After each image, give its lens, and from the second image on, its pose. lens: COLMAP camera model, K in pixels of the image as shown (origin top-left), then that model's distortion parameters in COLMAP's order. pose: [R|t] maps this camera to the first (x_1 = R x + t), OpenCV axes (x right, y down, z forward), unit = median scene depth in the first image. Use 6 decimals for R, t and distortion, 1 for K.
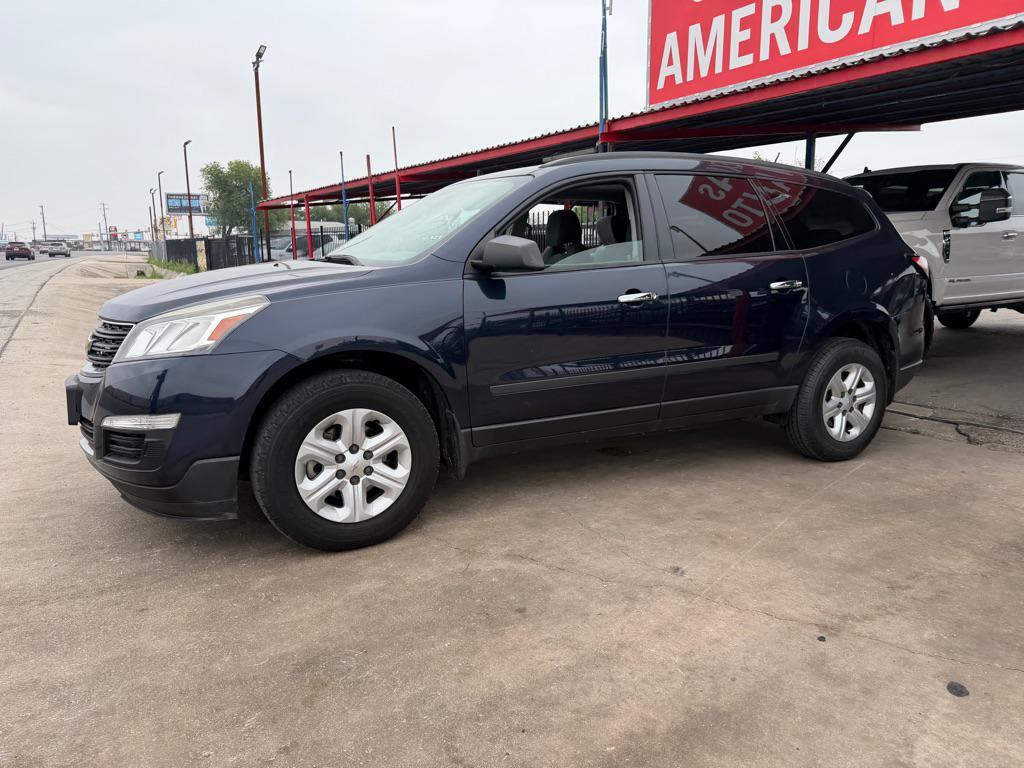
lens RADIAL K [[725.5, 0, 517.2], [0, 725.5, 378.2], [0, 0, 1]] dist [0.036155, -0.051405]
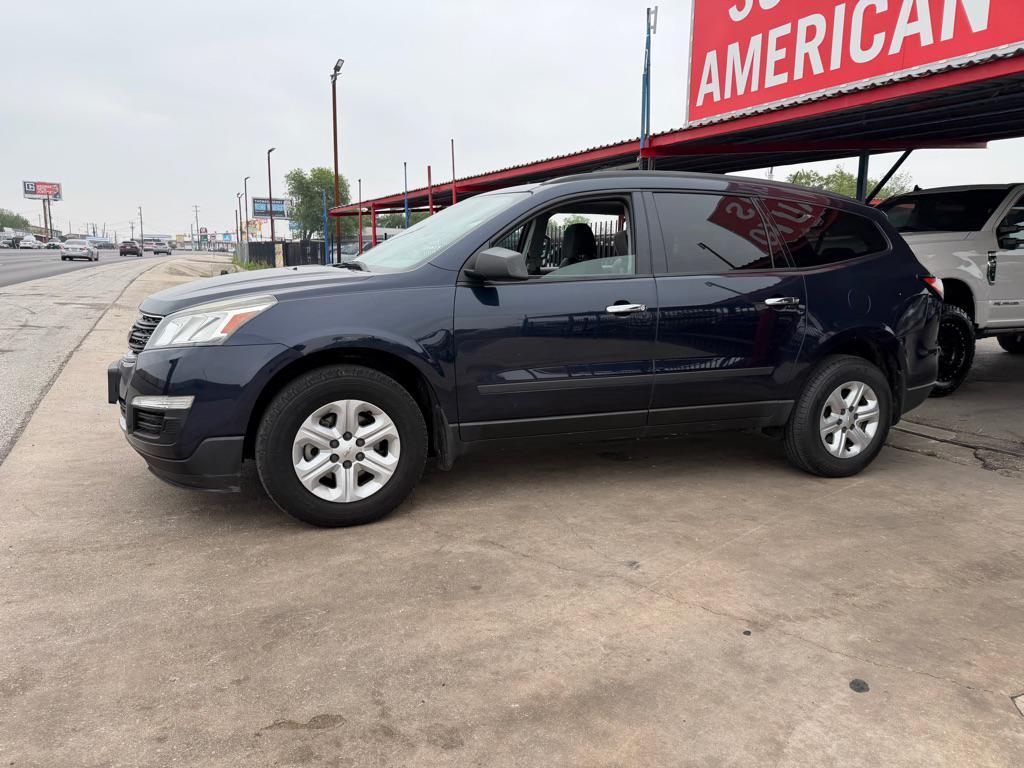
lens RADIAL K [[725.5, 0, 509.7], [0, 725.5, 376.2], [0, 0, 1]] dist [0.036155, -0.051405]
pose [[0.993967, 0.042114, -0.101271, 0.114358], [-0.043595, 0.998972, -0.012458, 0.008160], [0.100642, 0.016797, 0.994781, -0.068899]]
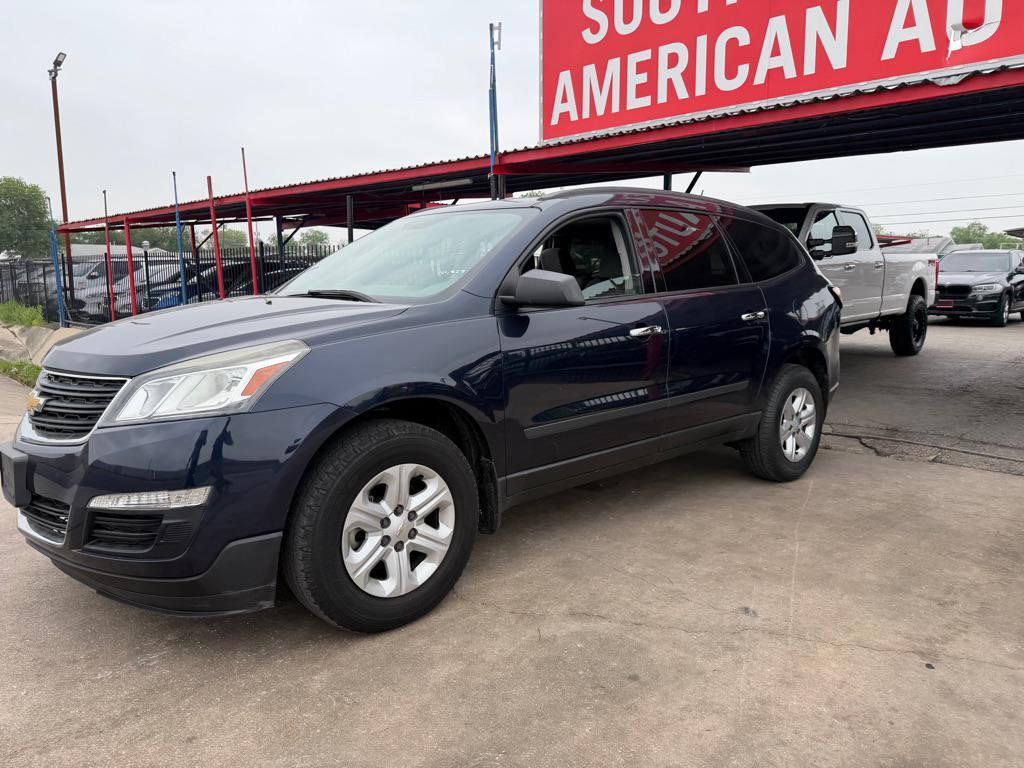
lens RADIAL K [[725.5, 0, 514.4], [0, 725.5, 363.0], [0, 0, 1]] dist [0.036155, -0.051405]
pose [[0.968564, -0.029152, 0.247051, -0.265060], [0.042791, 0.997831, -0.050017, -0.026998], [-0.245057, 0.059016, 0.967711, 0.091647]]
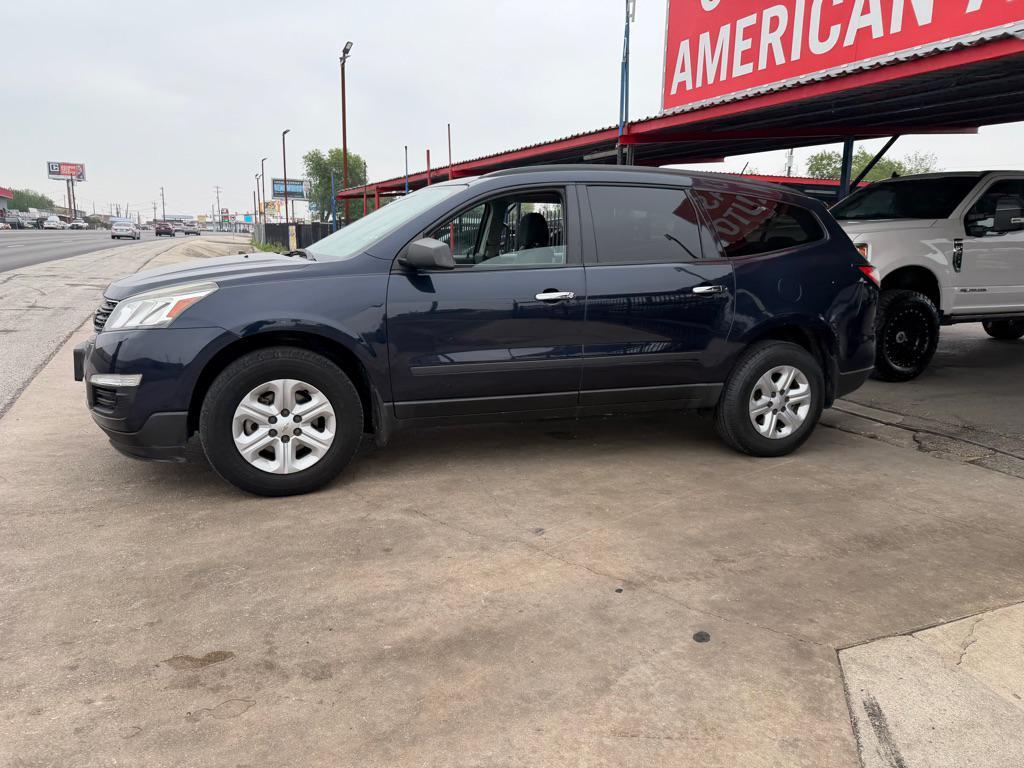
lens RADIAL K [[725.5, 0, 511.6], [0, 725.5, 378.6], [0, 0, 1]] dist [0.036155, -0.051405]
pose [[0.990876, 0.052382, -0.124181, 0.258120], [-0.050739, 0.998578, 0.016360, 0.002091], [0.124861, -0.009910, 0.992125, -0.130370]]
